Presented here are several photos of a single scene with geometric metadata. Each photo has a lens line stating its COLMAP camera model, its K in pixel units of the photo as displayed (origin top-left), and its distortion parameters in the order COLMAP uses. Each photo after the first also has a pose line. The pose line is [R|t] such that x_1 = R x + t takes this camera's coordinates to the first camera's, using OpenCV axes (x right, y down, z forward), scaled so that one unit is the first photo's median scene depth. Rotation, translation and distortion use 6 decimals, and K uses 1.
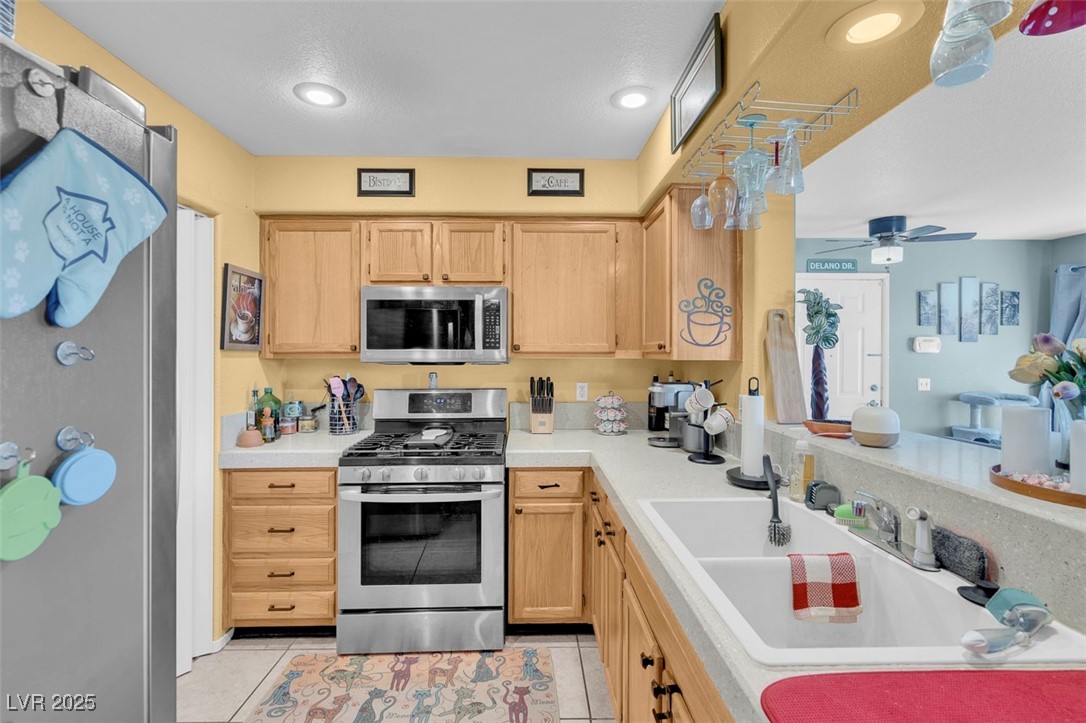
lens RADIAL K [[489.0, 0, 541.3], [0, 489.0, 352.6], [0, 0, 1]] dist [0.004276, 0.000410]
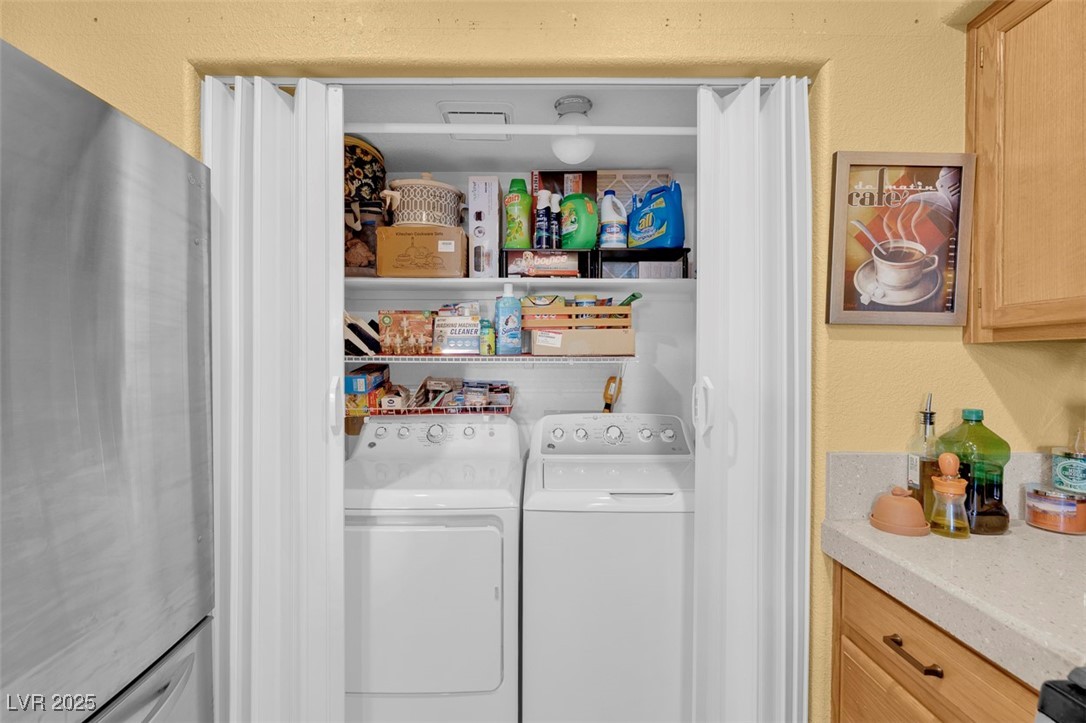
lens RADIAL K [[489.0, 0, 541.0], [0, 489.0, 362.4], [0, 0, 1]] dist [0.004276, 0.000410]
pose [[-0.016164, 0.005917, -0.999852, -0.114891], [-0.005216, 0.999968, 0.006002, 0.029246], [0.999856, 0.005313, -0.016132, 0.621604]]
